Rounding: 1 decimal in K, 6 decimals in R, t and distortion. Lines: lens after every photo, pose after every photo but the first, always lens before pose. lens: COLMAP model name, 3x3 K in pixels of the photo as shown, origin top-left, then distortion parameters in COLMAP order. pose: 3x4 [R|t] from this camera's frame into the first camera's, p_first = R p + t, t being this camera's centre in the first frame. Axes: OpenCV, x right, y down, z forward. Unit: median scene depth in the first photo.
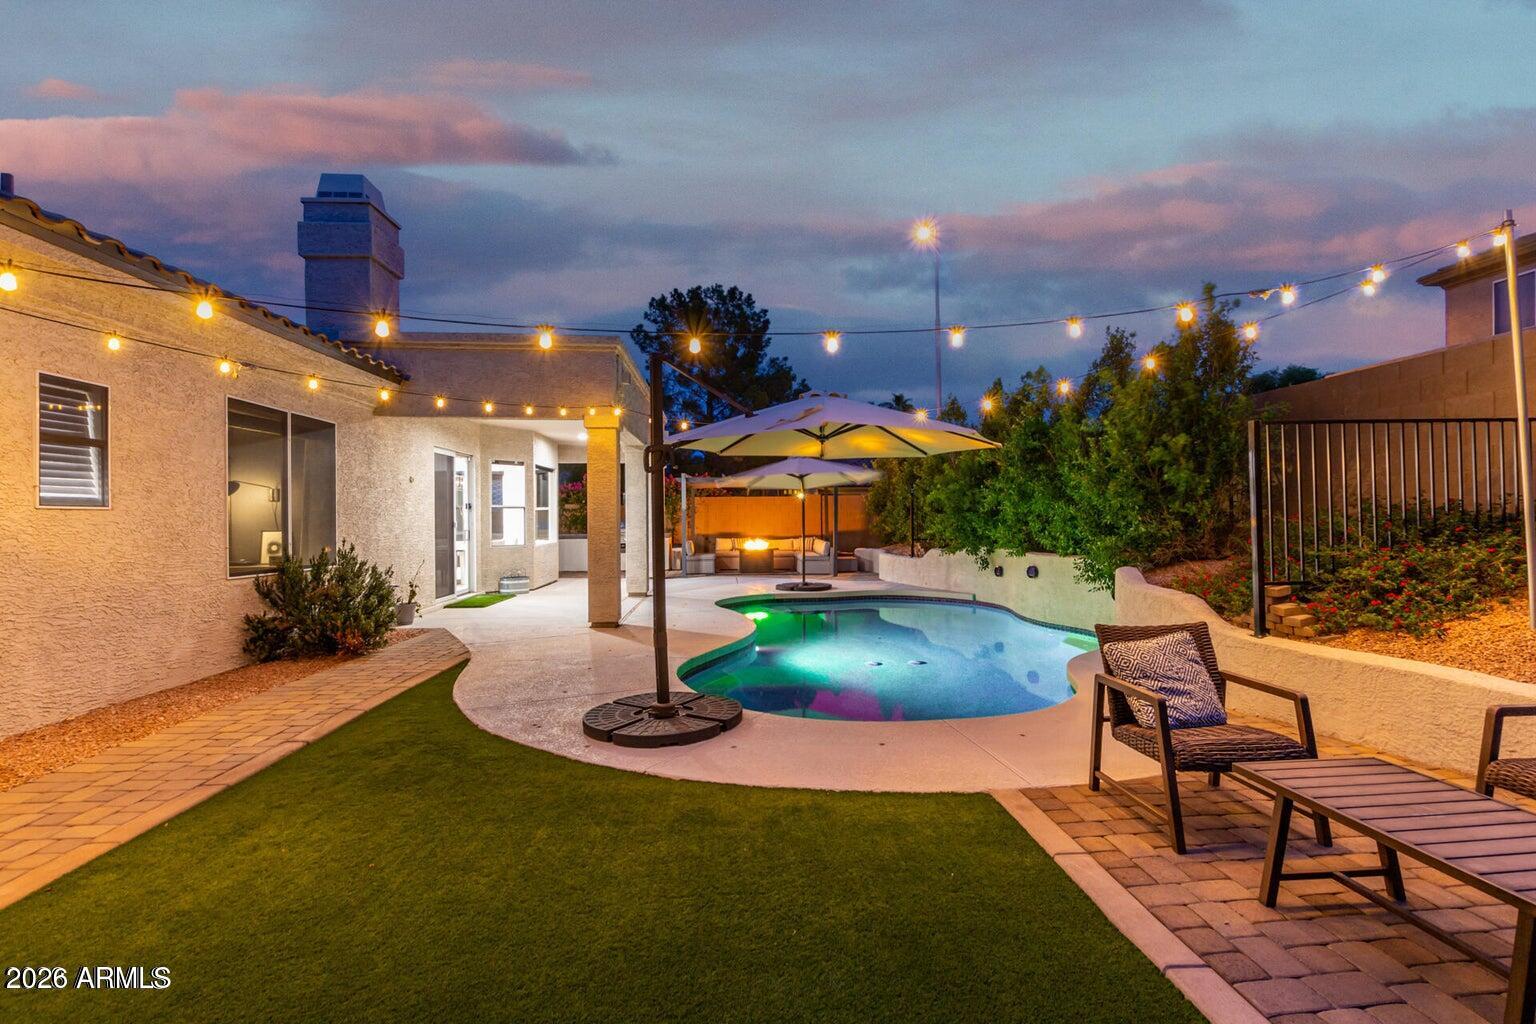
lens RADIAL K [[723.1, 0, 768.0], [0, 723.1, 512.0], [0, 0, 1]] dist [0.024102, -0.016340]
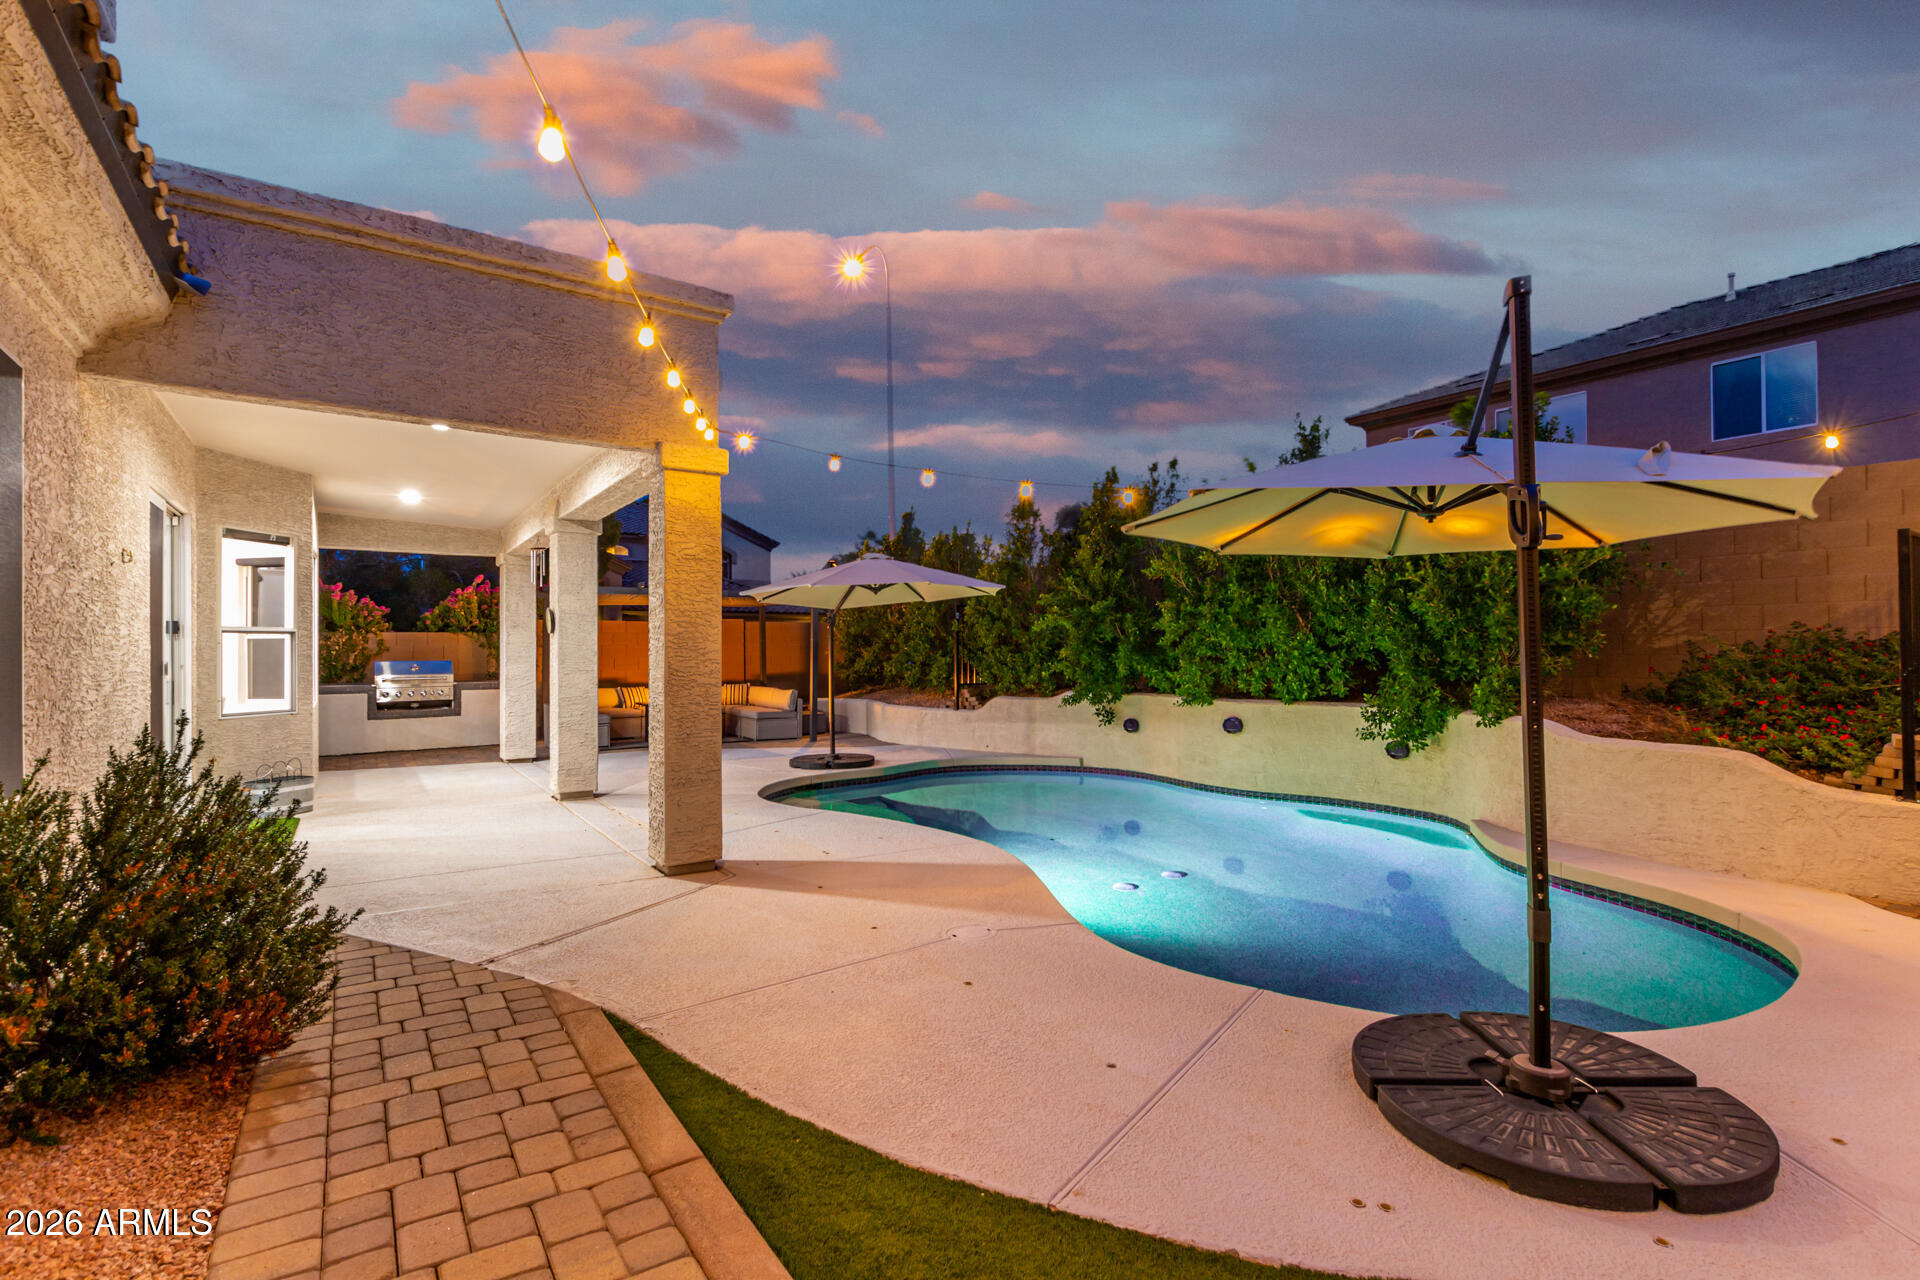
lens RADIAL K [[903.8, 0, 960.0], [0, 903.8, 640.0], [0, 0, 1]] dist [0.024102, -0.016340]
pose [[0.856025, 0.008629, 0.516862, -0.376857], [-0.003845, 0.999939, -0.010325, 0.005304], [-0.516920, 0.006851, 0.856006, 0.357945]]
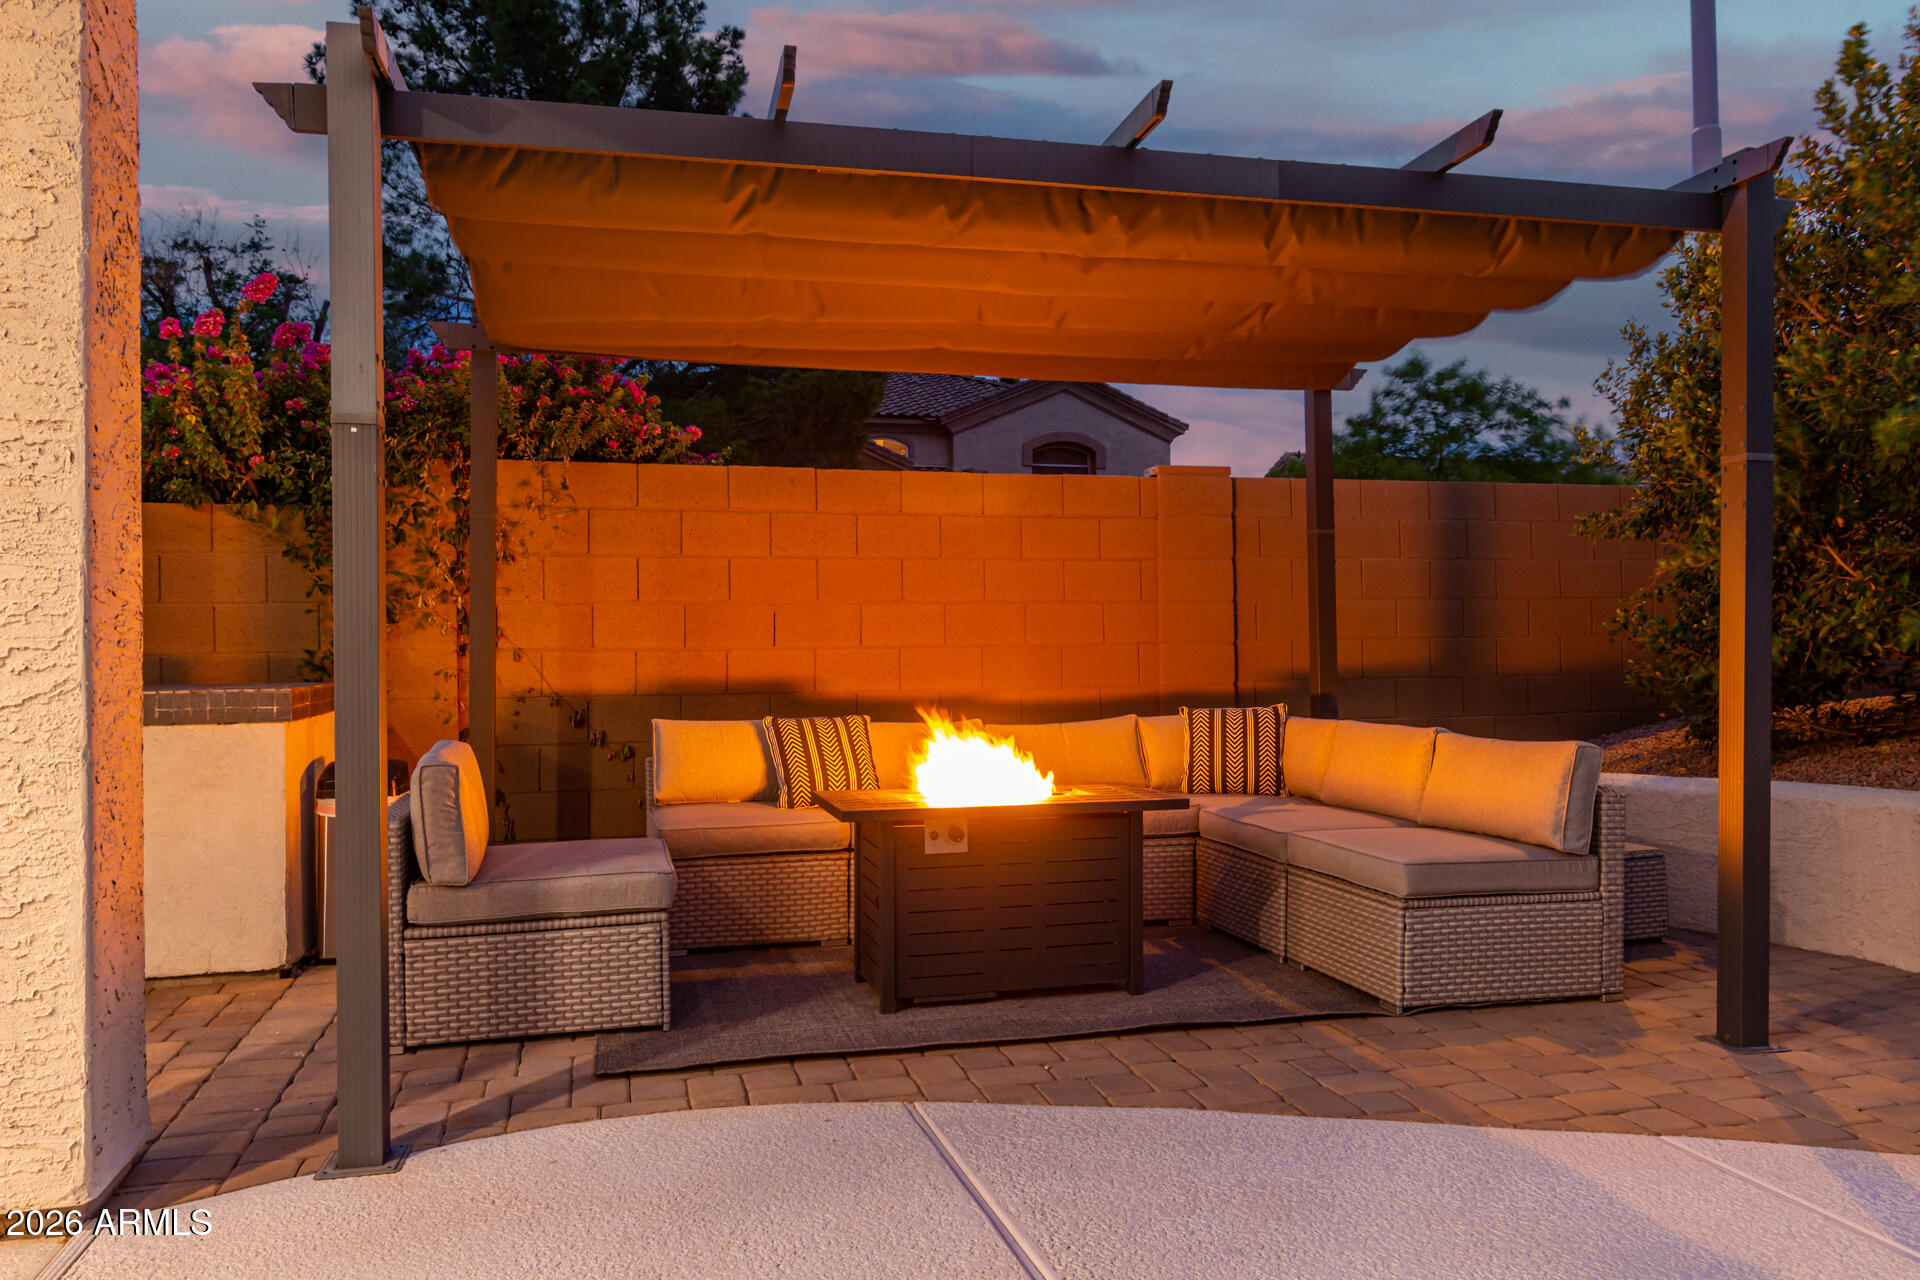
lens RADIAL K [[1304.5, 0, 960.0], [0, 1304.5, 640.0], [0, 0, 1]] dist [-0.002220, -0.000253]
pose [[0.975696, -0.000289, 0.219127, -0.130158], [0.001514, 0.999984, -0.005423, 0.041542], [-0.219122, 0.005623, 0.975681, 1.386590]]
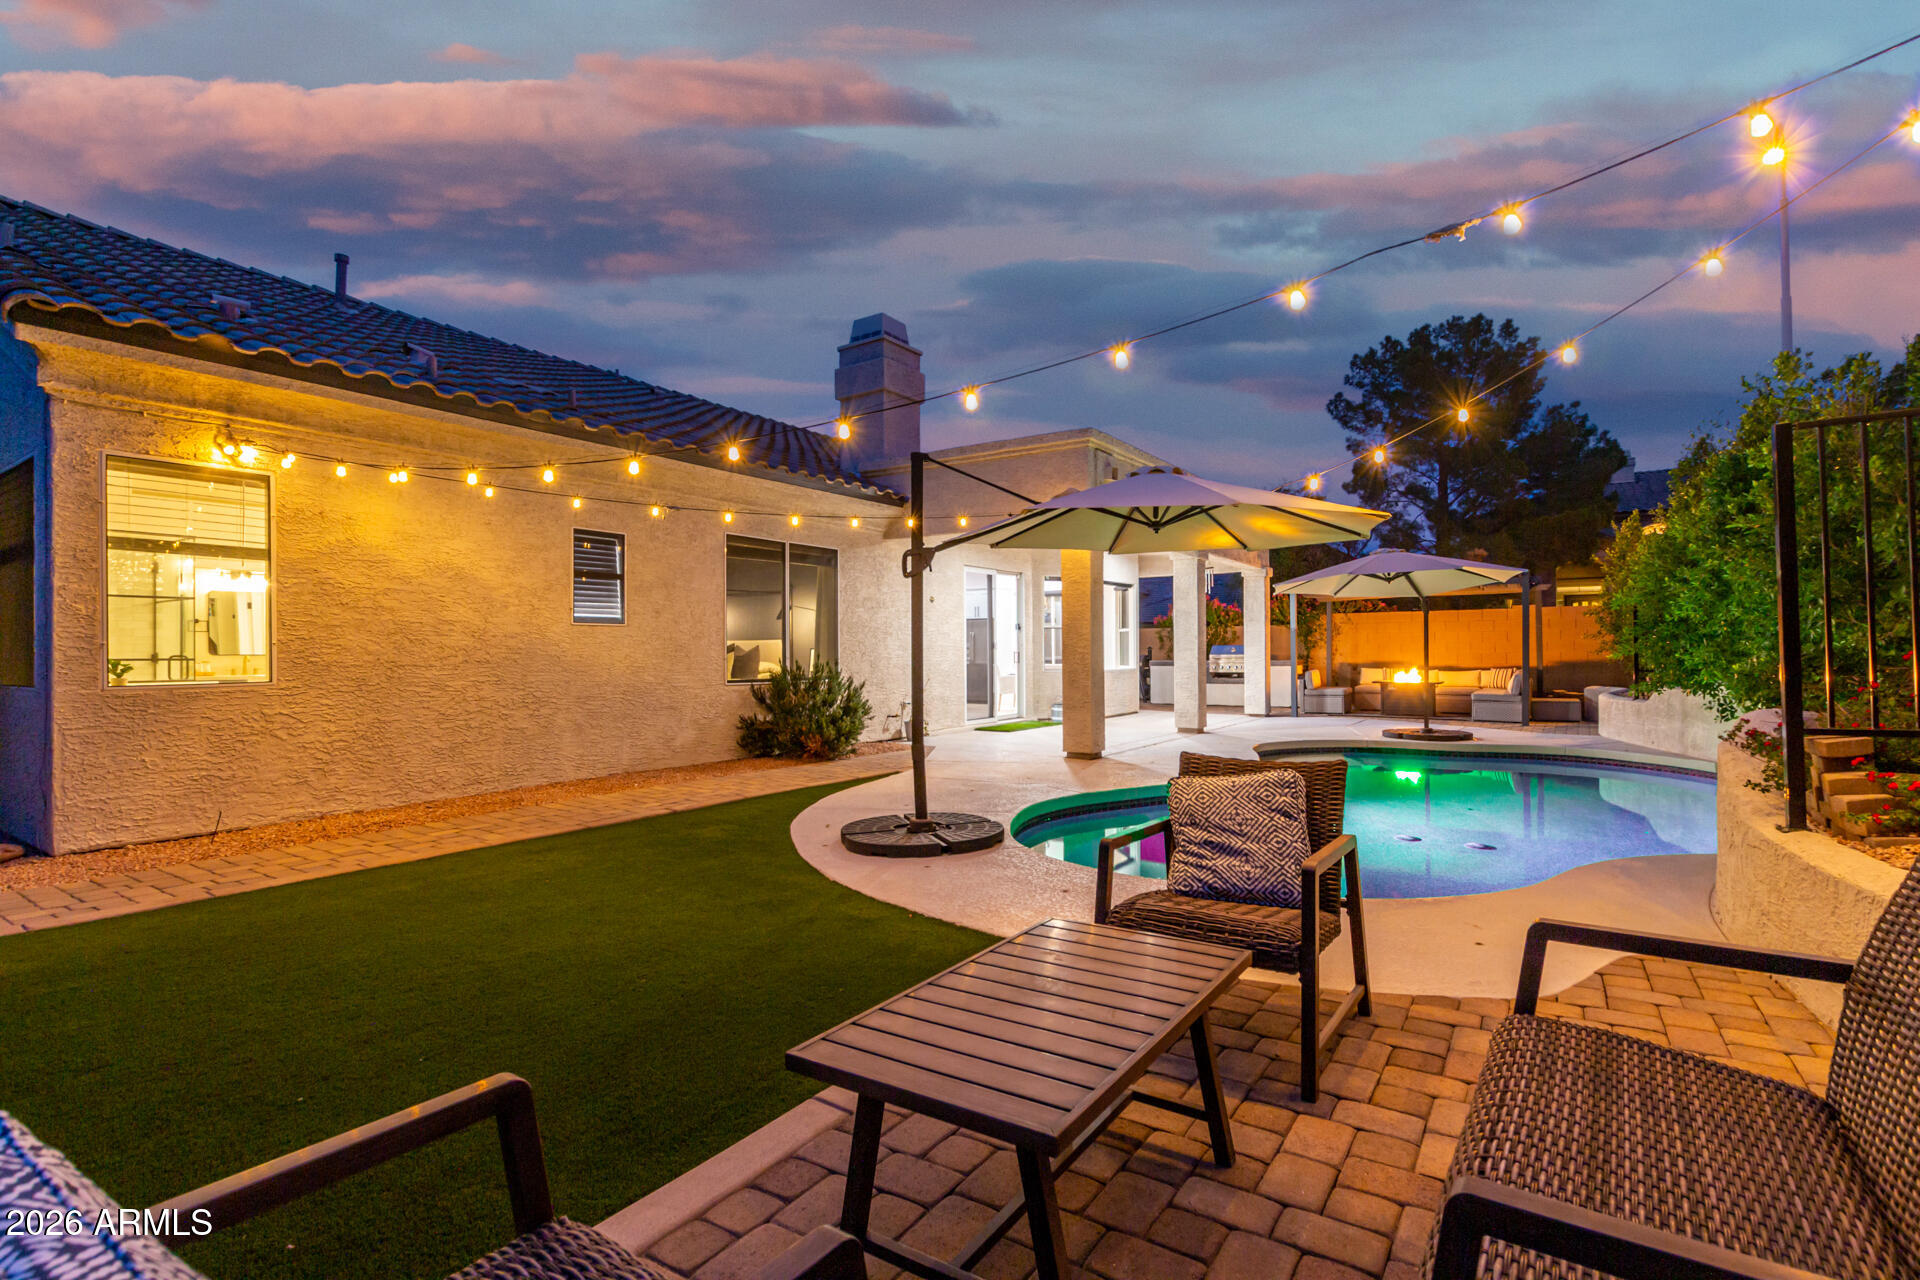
lens RADIAL K [[885.0, 0, 965.2], [0, 885.0, 644.3], [0, 0, 1]] dist [-0.000398, -0.001440]
pose [[0.783881, -0.002987, -0.620904, 0.333256], [0.004541, 0.999989, 0.000923, 0.017844], [0.620894, -0.003543, 0.783886, 0.066592]]
